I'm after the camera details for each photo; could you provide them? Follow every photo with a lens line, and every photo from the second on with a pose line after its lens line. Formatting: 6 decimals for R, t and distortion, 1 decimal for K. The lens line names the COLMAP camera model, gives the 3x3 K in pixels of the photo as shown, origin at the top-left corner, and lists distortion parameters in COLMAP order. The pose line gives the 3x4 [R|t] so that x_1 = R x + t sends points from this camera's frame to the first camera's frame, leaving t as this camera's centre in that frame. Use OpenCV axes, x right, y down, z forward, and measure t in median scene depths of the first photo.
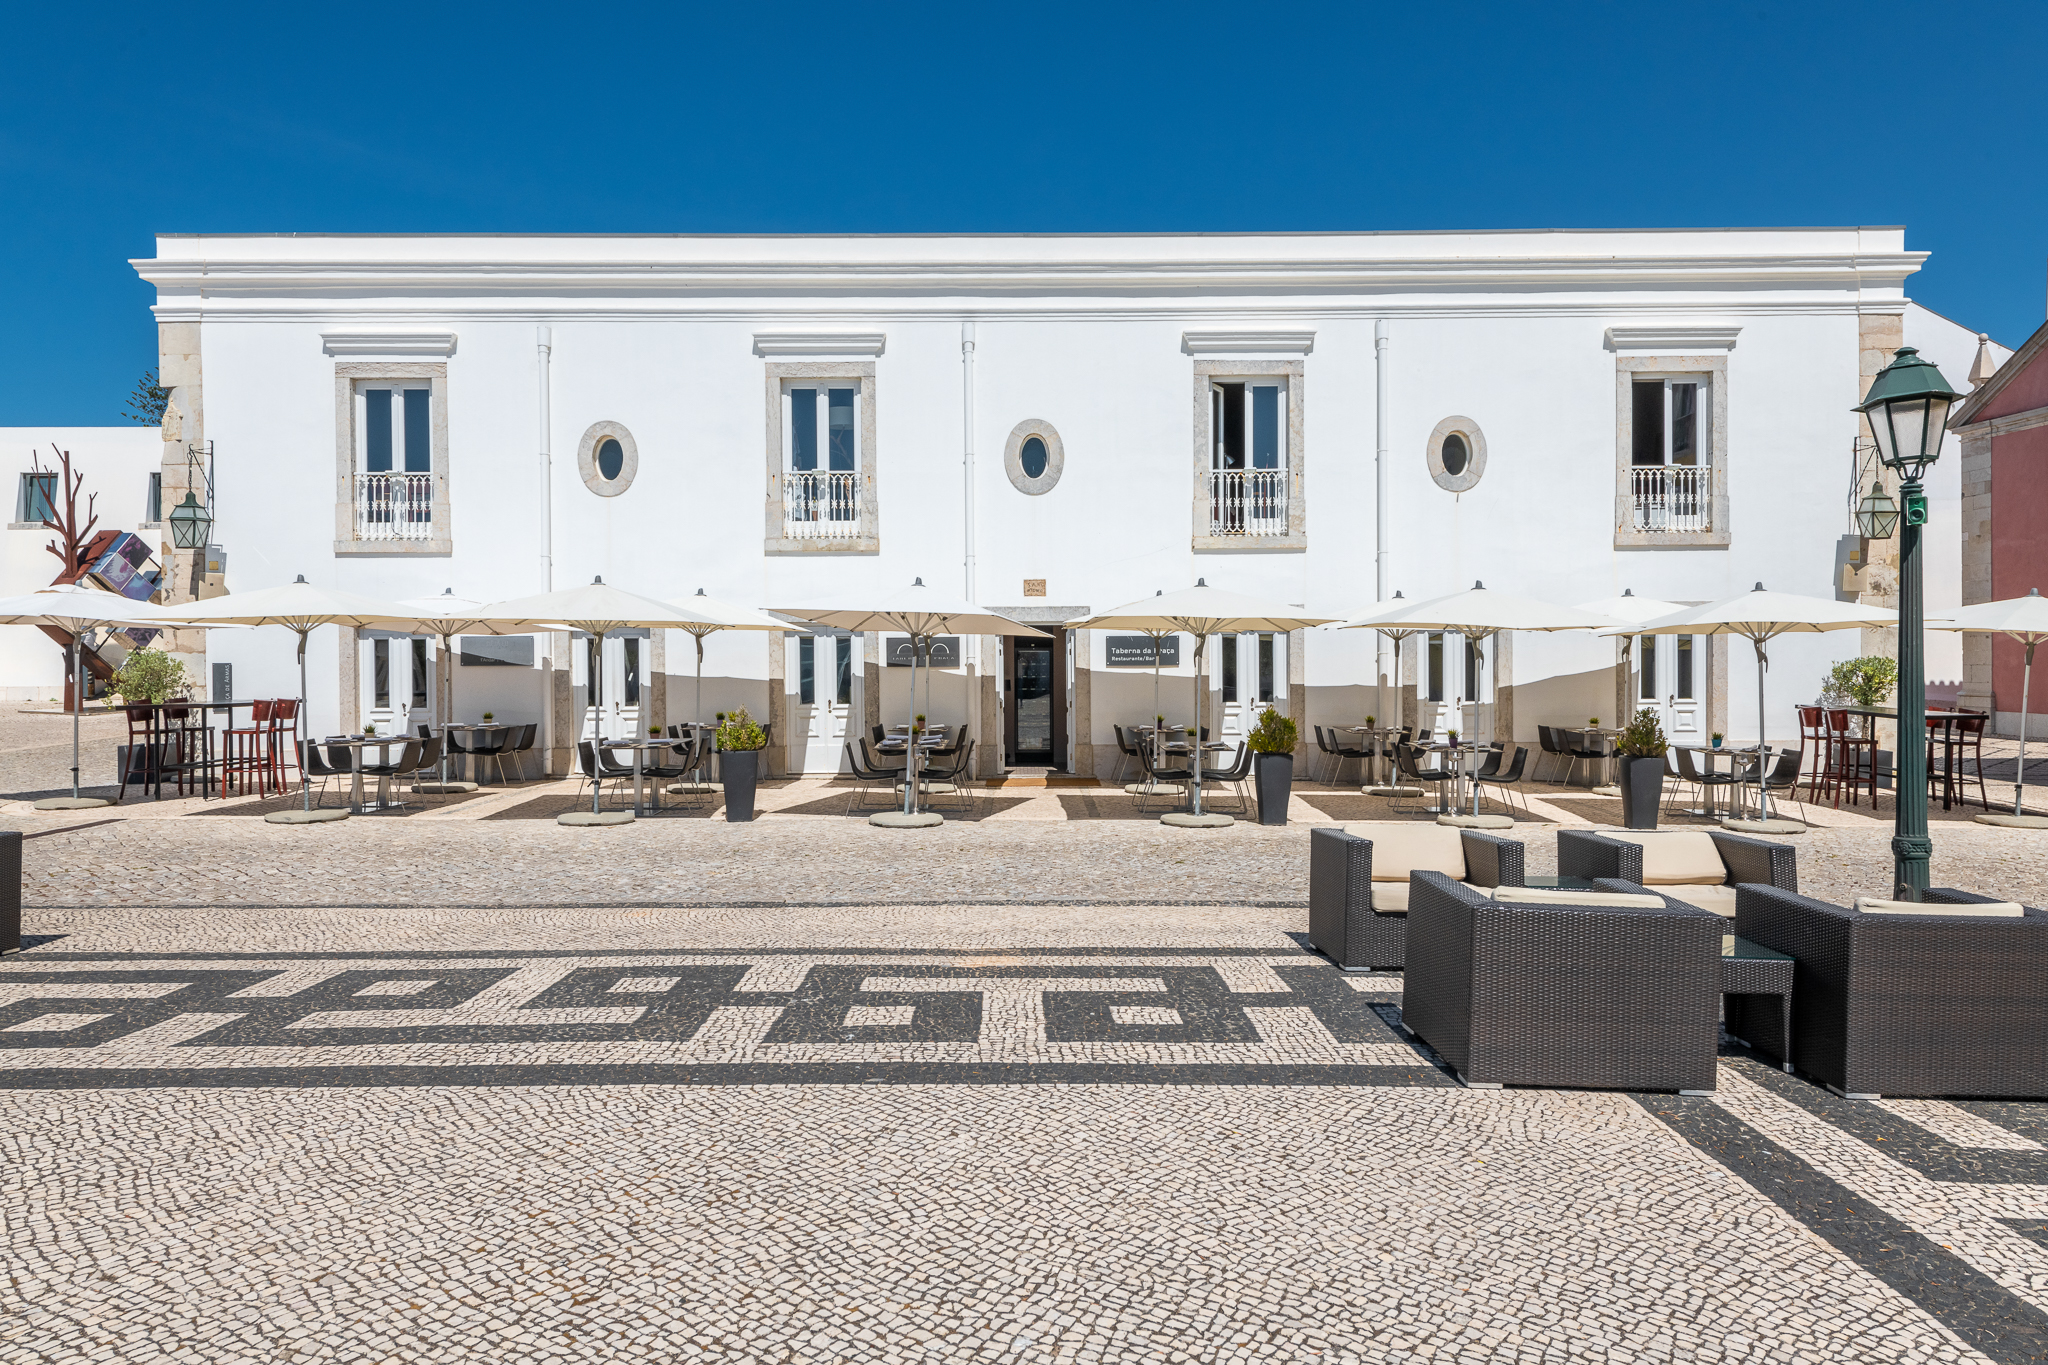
lens RADIAL K [[1376.2, 0, 1029.9], [0, 1376.2, 686.6], [0, 0, 1]] dist [0.024428, -0.014416]
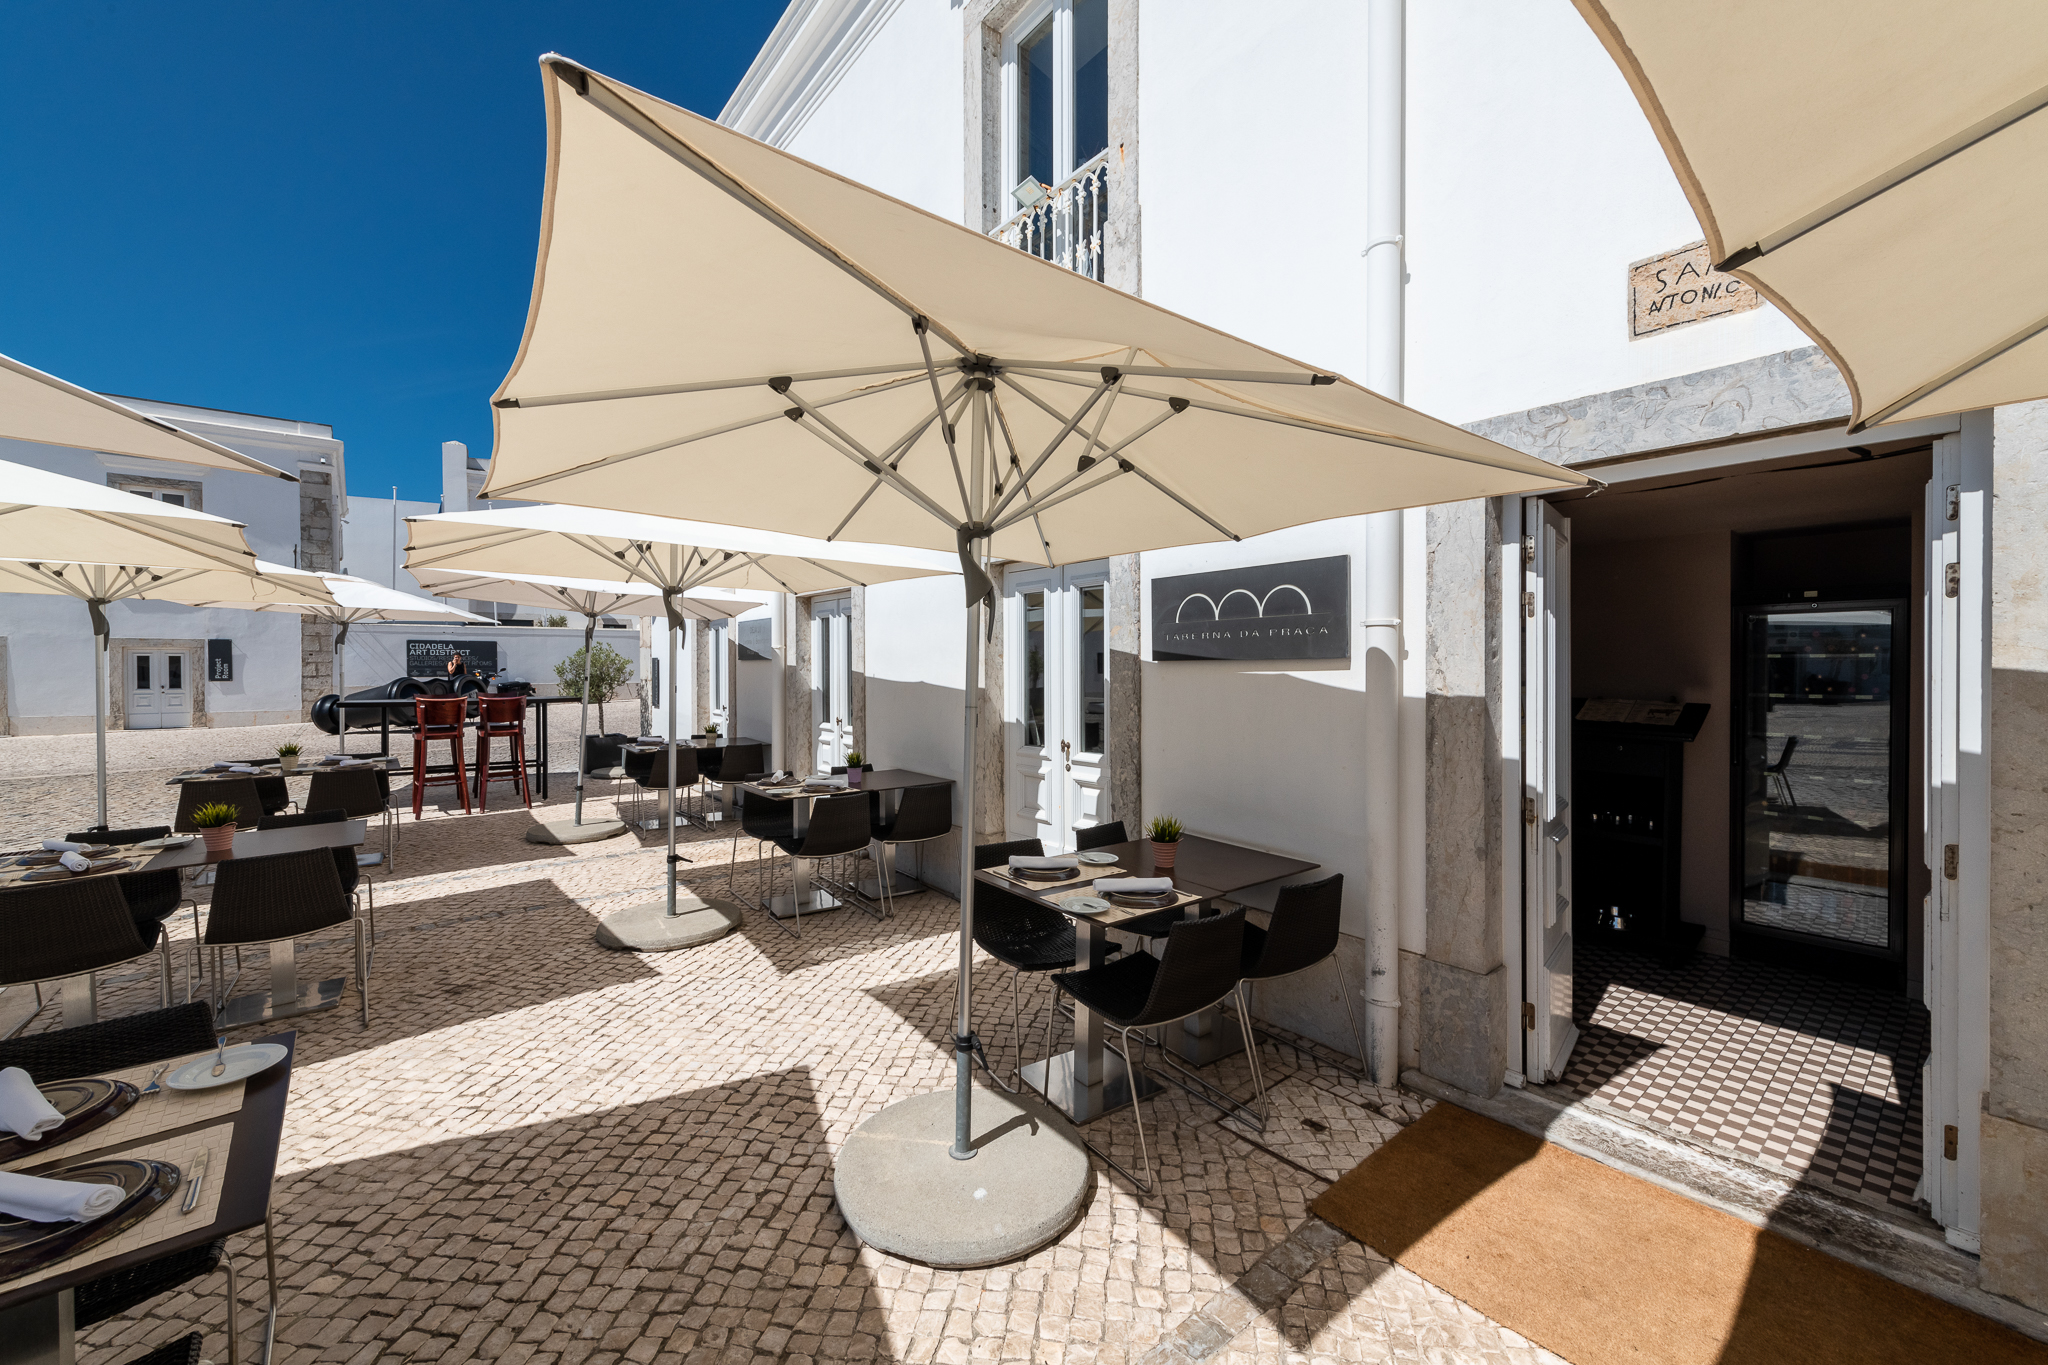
lens RADIAL K [[817.2, 0, 1012.3], [0, 817.2, 679.6], [0, 0, 1]] dist [0.008784, -0.003369]
pose [[0.619050, 0.017822, -0.785149, 0.038114], [-0.000728, 0.999755, 0.022120, -0.014481], [0.785351, -0.013121, 0.618911, 0.839823]]
